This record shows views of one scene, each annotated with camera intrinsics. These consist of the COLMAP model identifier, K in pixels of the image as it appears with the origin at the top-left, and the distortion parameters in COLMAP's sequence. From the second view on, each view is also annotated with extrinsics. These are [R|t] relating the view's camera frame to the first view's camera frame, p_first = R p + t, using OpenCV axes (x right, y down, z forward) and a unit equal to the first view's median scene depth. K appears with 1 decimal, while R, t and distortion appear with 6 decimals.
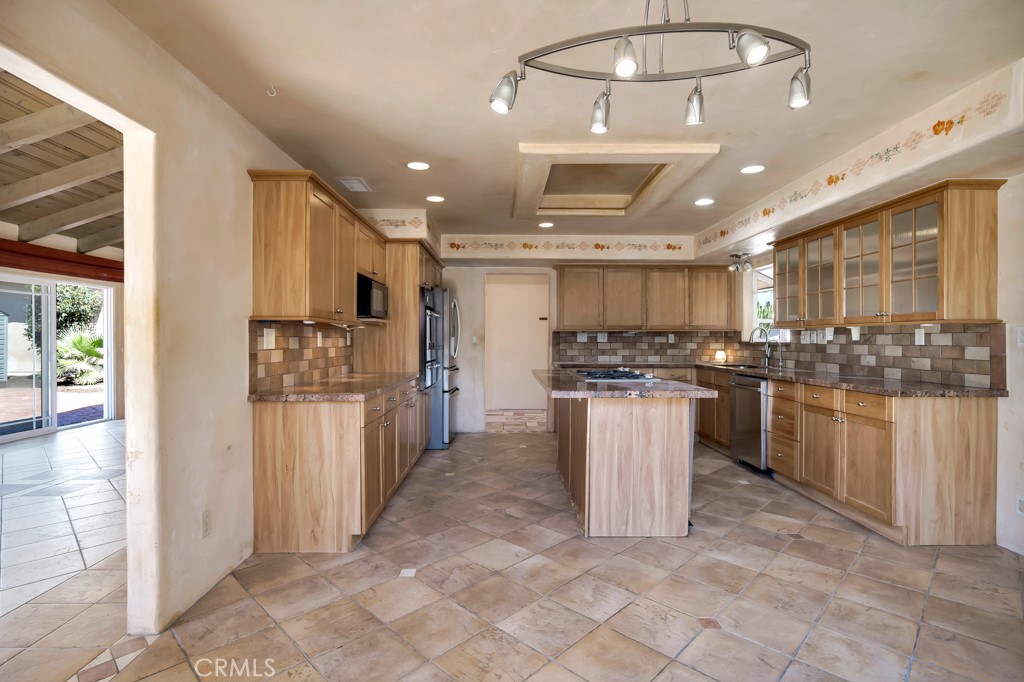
lens RADIAL K [[489.7, 0, 510.7], [0, 489.7, 344.1], [0, 0, 1]] dist [-0.013665, 0.000663]
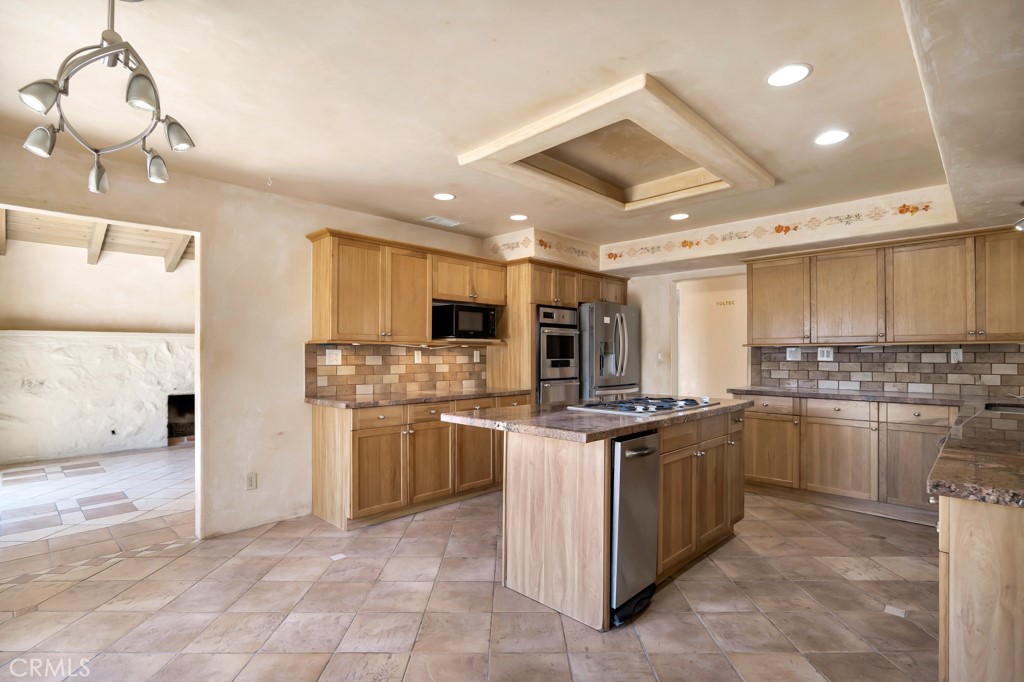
lens RADIAL K [[495.3, 0, 510.8], [0, 495.3, 357.2], [0, 0, 1]] dist [-0.013124, 0.000498]
pose [[0.704251, 0.003883, -0.709940, 0.713559], [-0.006936, 0.999975, -0.001412, -0.010593], [0.709917, 0.005919, 0.704261, 0.350283]]
